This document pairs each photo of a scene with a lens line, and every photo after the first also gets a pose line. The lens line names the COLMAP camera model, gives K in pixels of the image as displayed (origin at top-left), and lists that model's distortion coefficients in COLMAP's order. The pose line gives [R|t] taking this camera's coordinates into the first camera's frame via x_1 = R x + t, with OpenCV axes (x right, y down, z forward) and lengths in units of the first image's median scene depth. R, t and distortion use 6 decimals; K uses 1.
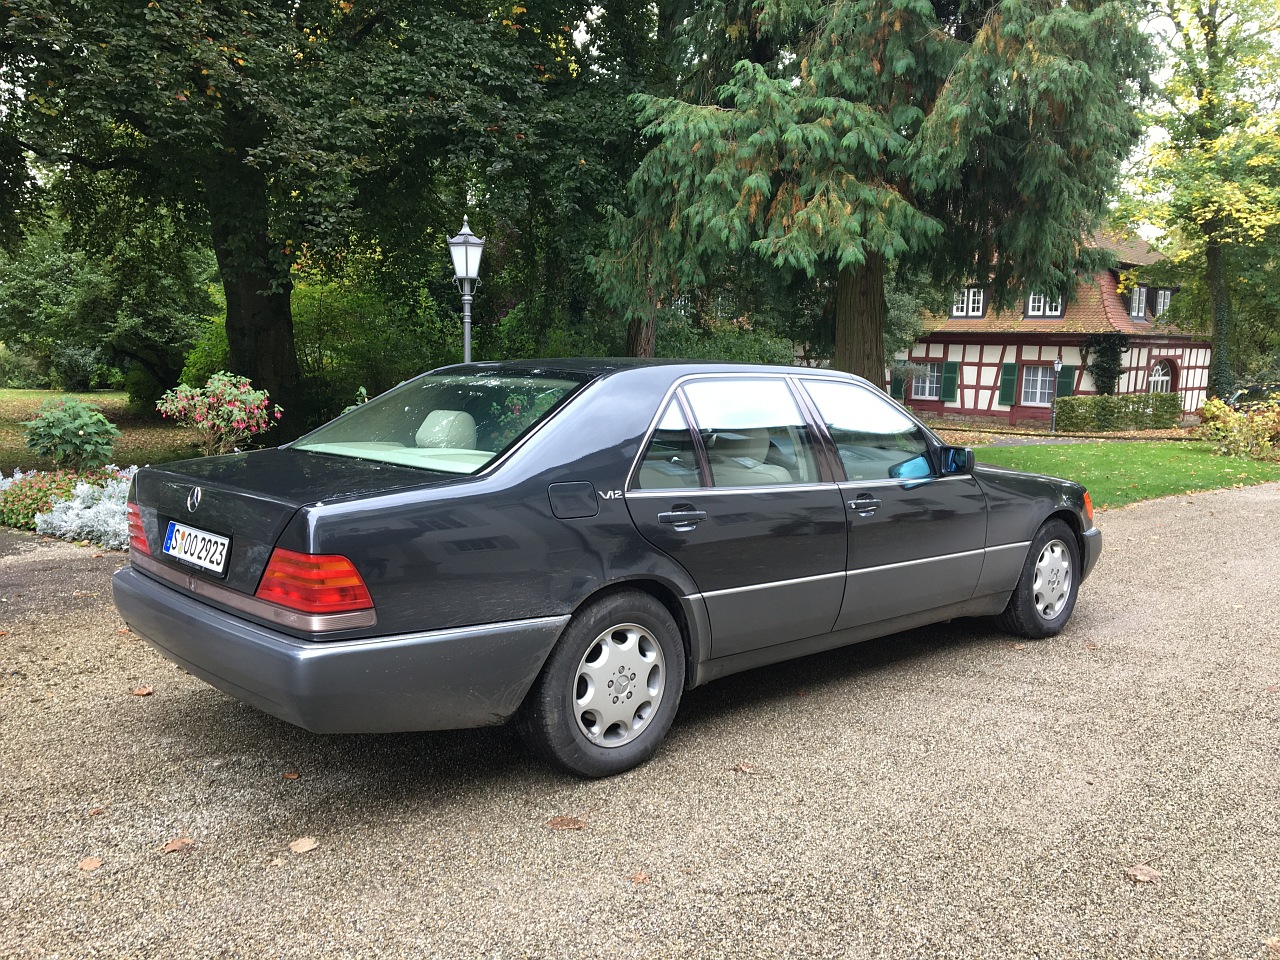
lens RADIAL K [[1092.2, 0, 614.9], [0, 1092.2, 502.6], [0, 0, 1]] dist [0.074296, -0.109703]
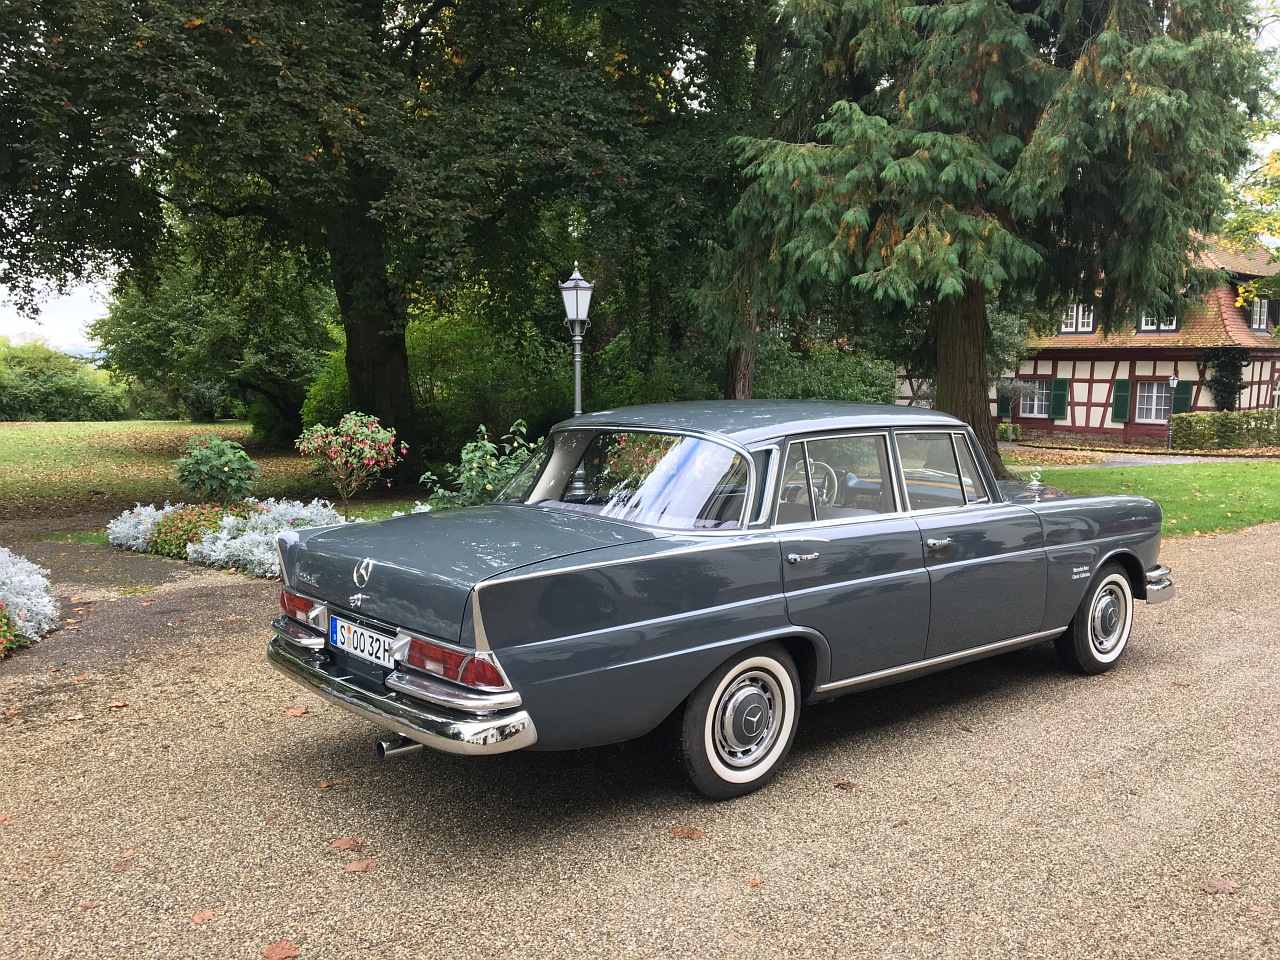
lens RADIAL K [[1092.2, 0, 612.7], [0, 1092.2, 493.0], [0, 0, 1]] dist [0.074296, -0.109703]
pose [[0.995686, -0.008595, -0.092390, -0.003039], [0.006035, 0.999591, -0.027957, -0.005132], [0.092592, 0.027278, 0.995330, -0.031135]]
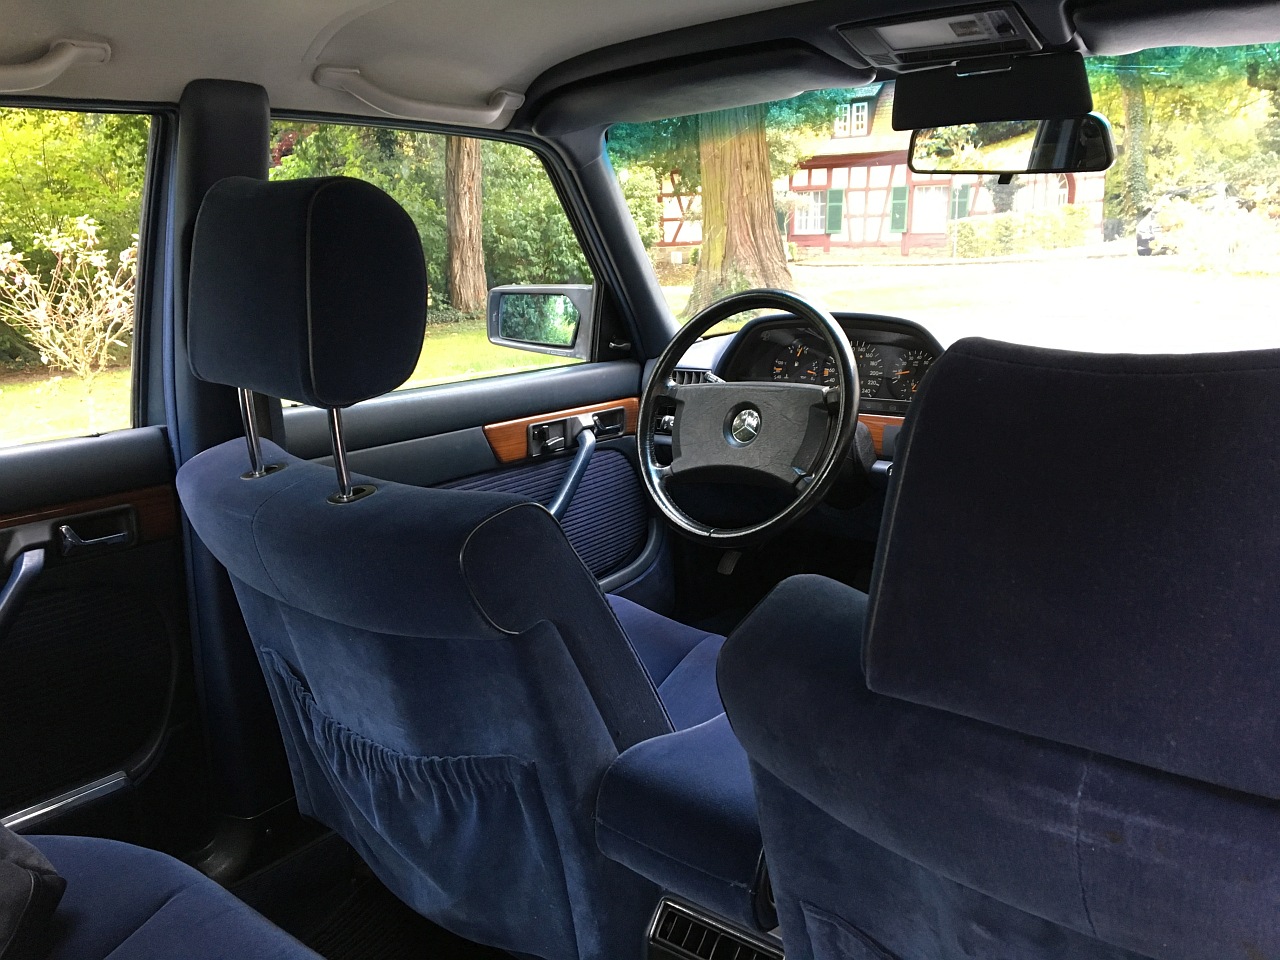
lens RADIAL K [[1092.2, 0, 631.4], [0, 1092.2, 469.6], [0, 0, 1]] dist [0.074296, -0.109703]
pose [[0.990276, -0.088823, 0.107068, 0.076996], [0.077737, 0.991575, 0.103610, -0.020895], [-0.115369, -0.094279, 0.988838, 0.351886]]
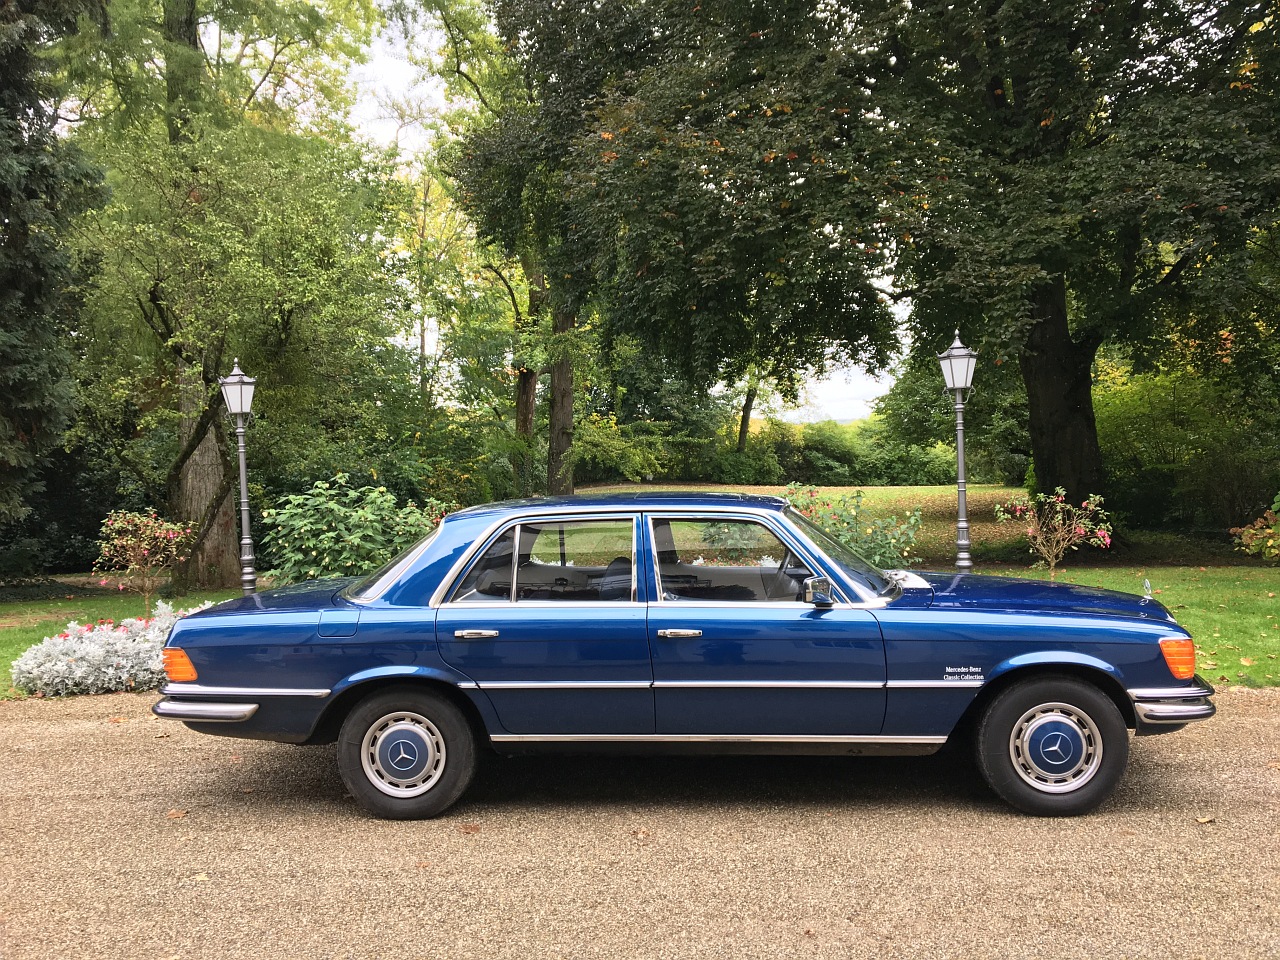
lens RADIAL K [[1092.2, 0, 644.8], [0, 1092.2, 484.8], [0, 0, 1]] dist [0.074296, -0.109703]
pose [[0.662996, -0.027106, -0.748132, 0.294447], [-0.043763, 0.996232, -0.074877, -0.013943], [0.747343, 0.082384, 0.659312, 0.058693]]
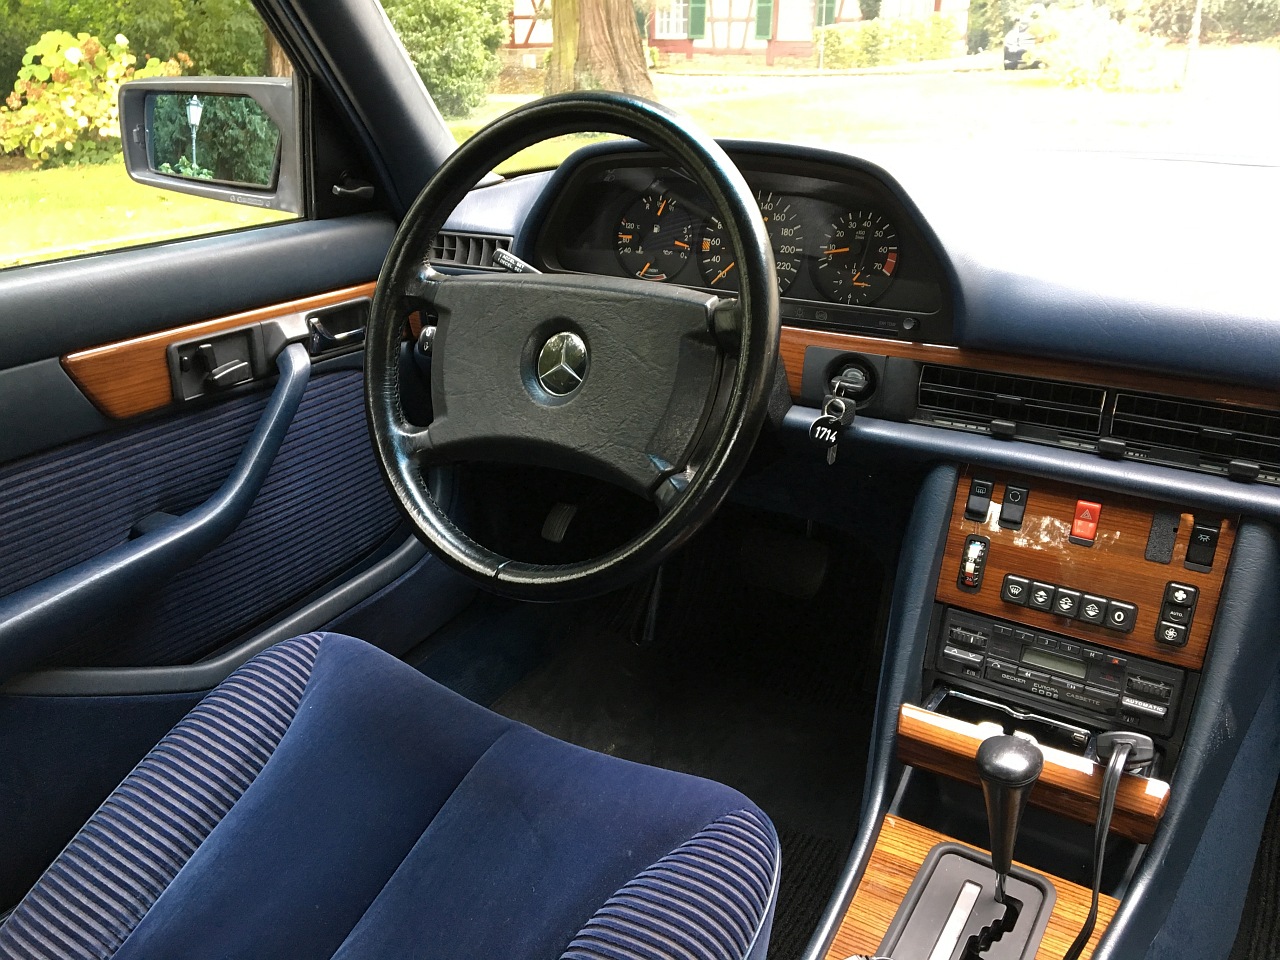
lens RADIAL K [[1092.2, 0, 649.4], [0, 1092.2, 486.9], [0, 0, 1]] dist [0.074296, -0.109703]
pose [[0.964887, -0.136499, 0.224412, 0.090960], [0.068797, 0.955873, 0.285611, -0.022954], [-0.253495, -0.260143, 0.931701, 0.402130]]
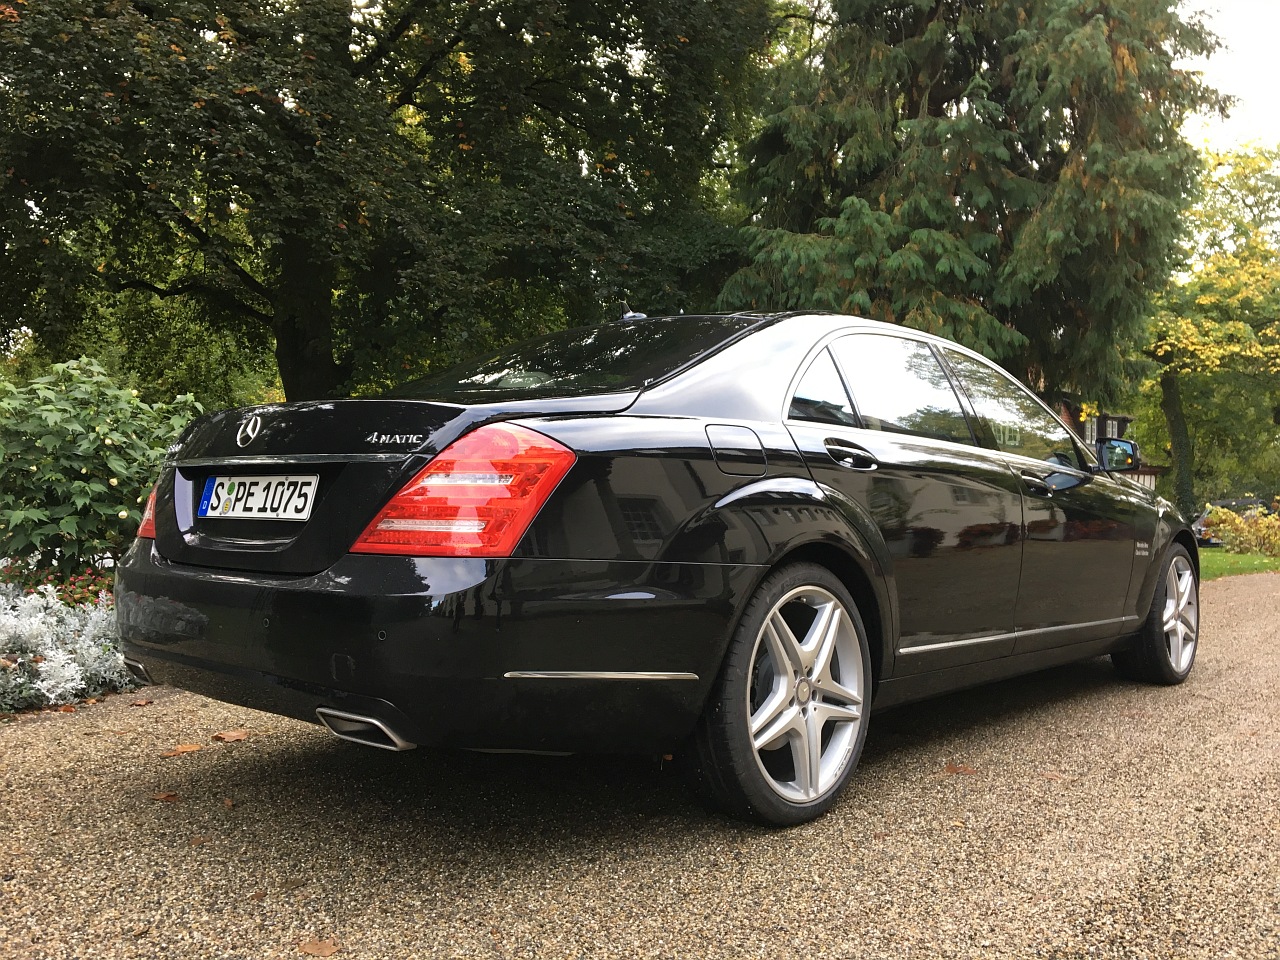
lens RADIAL K [[1092.2, 0, 605.8], [0, 1092.2, 498.7], [0, 0, 1]] dist [0.074296, -0.109703]
pose [[0.997974, -0.007441, 0.063193, -0.189469], [0.015784, 0.991048, -0.132571, 0.054048], [-0.061641, 0.133300, 0.989157, -0.067083]]
